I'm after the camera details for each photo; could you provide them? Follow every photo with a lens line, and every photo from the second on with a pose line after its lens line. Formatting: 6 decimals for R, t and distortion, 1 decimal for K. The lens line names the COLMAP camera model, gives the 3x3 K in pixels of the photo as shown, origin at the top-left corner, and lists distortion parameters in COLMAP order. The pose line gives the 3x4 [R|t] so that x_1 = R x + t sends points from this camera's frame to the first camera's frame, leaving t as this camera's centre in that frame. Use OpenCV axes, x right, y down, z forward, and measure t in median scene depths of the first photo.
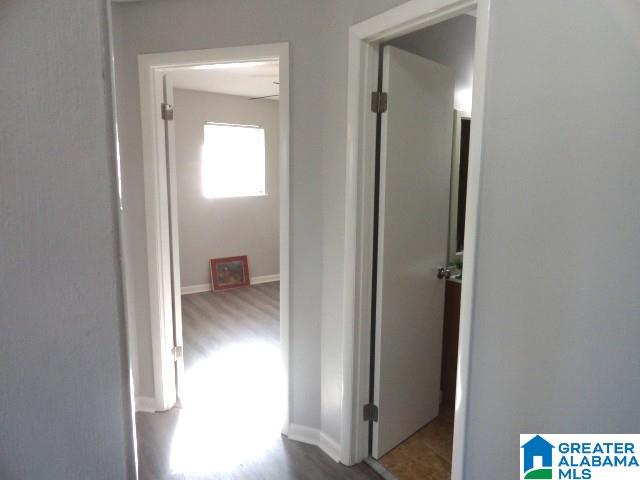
lens RADIAL K [[442.1, 0, 317.6], [0, 442.1, 240.6], [0, 0, 1]] dist [0.002081, -0.001055]
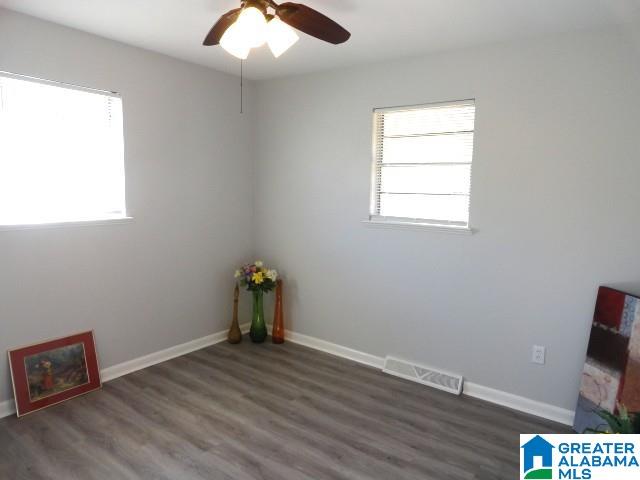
lens RADIAL K [[442.1, 0, 324.4], [0, 442.1, 240.8], [0, 0, 1]] dist [0.002081, -0.001055]
pose [[0.941696, -0.030855, 0.335048, -0.074169], [0.047177, 0.998058, -0.040685, -0.041680], [-0.333142, 0.054119, 0.941322, 0.413223]]
